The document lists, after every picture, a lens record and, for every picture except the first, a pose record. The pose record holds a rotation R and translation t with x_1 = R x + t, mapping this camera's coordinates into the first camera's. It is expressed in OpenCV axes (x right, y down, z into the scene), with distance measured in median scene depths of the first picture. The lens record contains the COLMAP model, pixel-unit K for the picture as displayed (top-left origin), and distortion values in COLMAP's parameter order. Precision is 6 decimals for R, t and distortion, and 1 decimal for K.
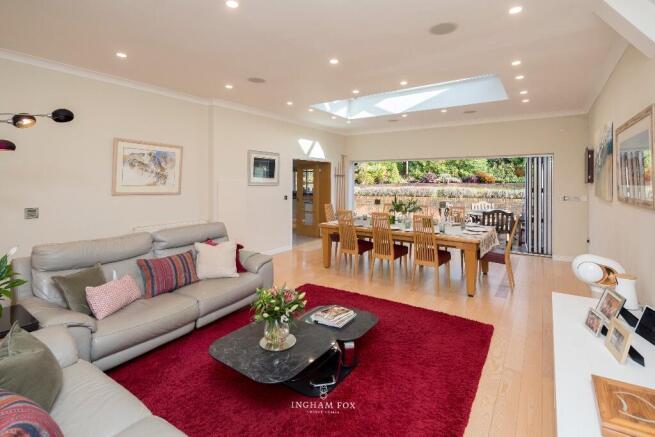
lens RADIAL K [[316.7, 0, 322.6], [0, 316.7, 189.7], [0, 0, 1]] dist [-0.001518, -0.000201]
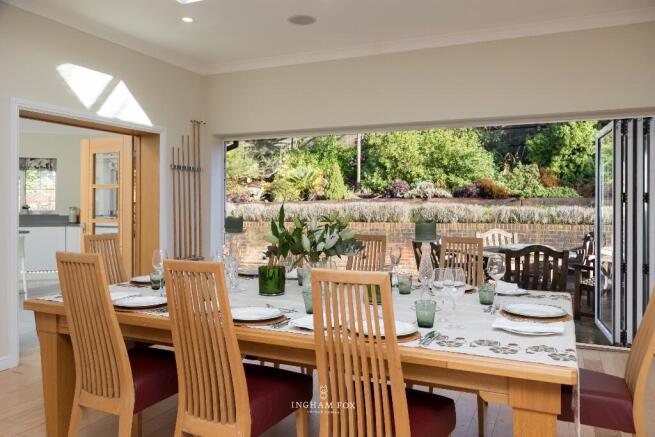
lens RADIAL K [[502.4, 0, 328.1], [0, 502.4, 217.8], [0, 0, 1]] dist [0.004961, -0.000832]
pose [[0.983255, -0.003471, 0.182202, 0.064807], [0.003269, 0.999994, 0.001411, 0.011396], [-0.182206, -0.000792, 0.983260, 0.175768]]
